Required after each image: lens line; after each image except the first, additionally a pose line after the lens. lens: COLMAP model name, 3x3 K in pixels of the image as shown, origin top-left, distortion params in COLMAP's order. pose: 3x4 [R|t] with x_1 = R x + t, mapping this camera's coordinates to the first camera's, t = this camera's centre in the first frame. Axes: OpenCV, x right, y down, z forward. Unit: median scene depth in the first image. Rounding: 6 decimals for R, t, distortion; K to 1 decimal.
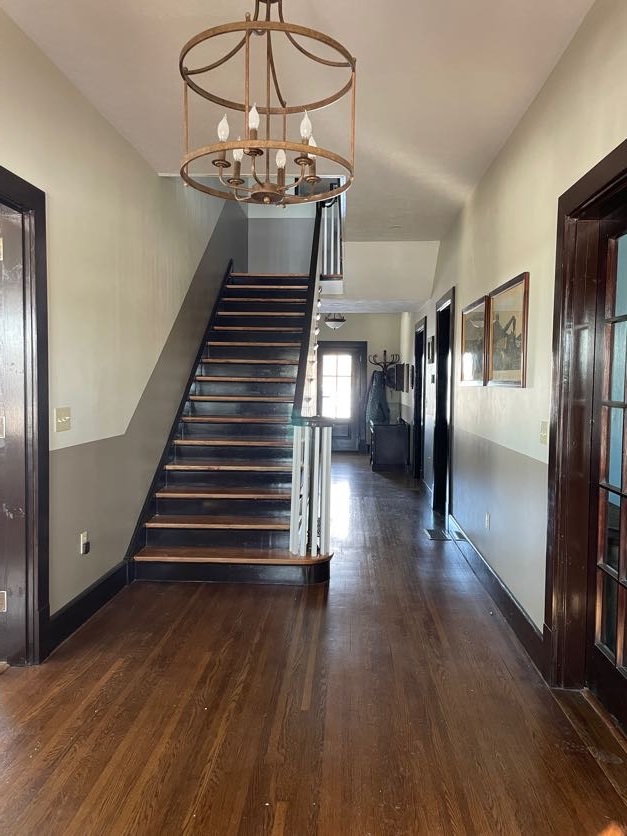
lens RADIAL K [[633.6, 0, 316.8], [0, 633.6, 417.8], [0, 0, 1]] dist [0.036741, -0.006188]
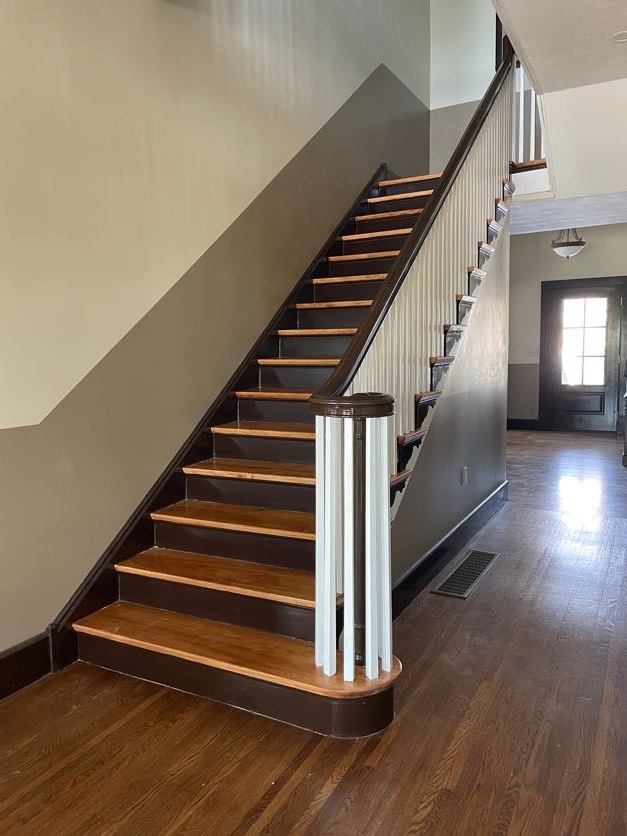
lens RADIAL K [[633.6, 0, 308.7], [0, 633.6, 416.1], [0, 0, 1]] dist [0.036741, -0.006188]
pose [[0.900066, 0.012156, -0.435584, 0.139957], [0.010047, 0.998766, 0.048632, -0.006653], [0.435638, -0.048148, 0.898833, 0.428510]]
